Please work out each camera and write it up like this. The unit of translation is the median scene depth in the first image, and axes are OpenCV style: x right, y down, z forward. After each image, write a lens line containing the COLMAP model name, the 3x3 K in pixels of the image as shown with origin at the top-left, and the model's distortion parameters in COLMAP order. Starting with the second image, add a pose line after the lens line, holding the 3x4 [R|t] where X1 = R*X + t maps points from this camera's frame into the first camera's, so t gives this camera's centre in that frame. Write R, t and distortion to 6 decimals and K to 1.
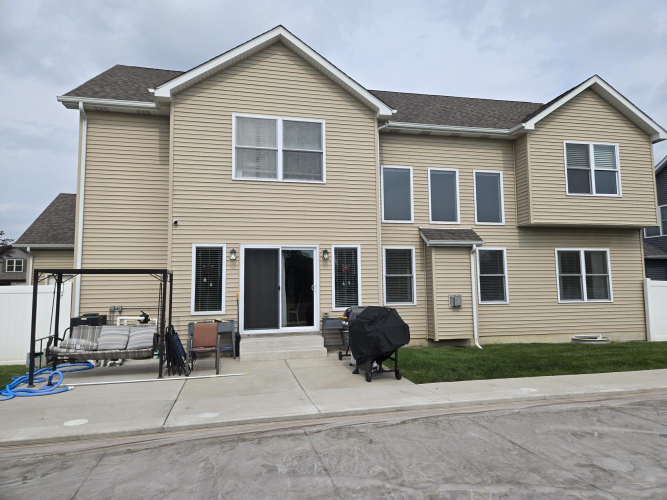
lens RADIAL K [[447.6, 0, 337.0], [0, 447.6, 248.7], [0, 0, 1]] dist [0.068610, -0.051776]
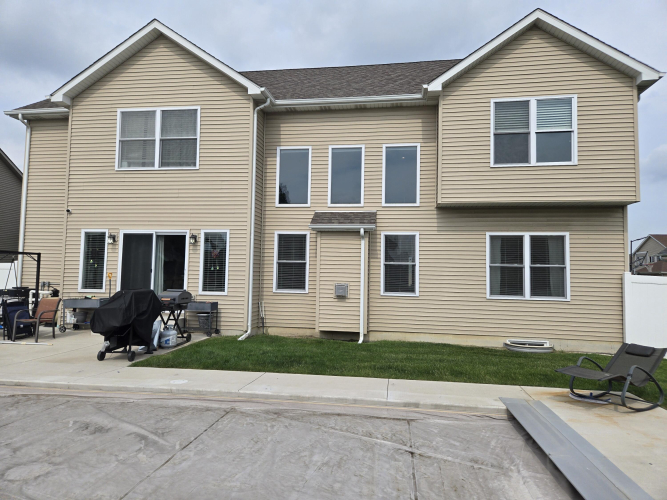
lens RADIAL K [[447.6, 0, 332.8], [0, 447.6, 253.3], [0, 0, 1]] dist [0.068610, -0.051776]
pose [[0.925939, 0.012803, -0.377457, 0.571290], [0.001313, 0.999310, 0.037116, 0.006616], [0.377672, -0.034863, 0.925283, 0.143549]]
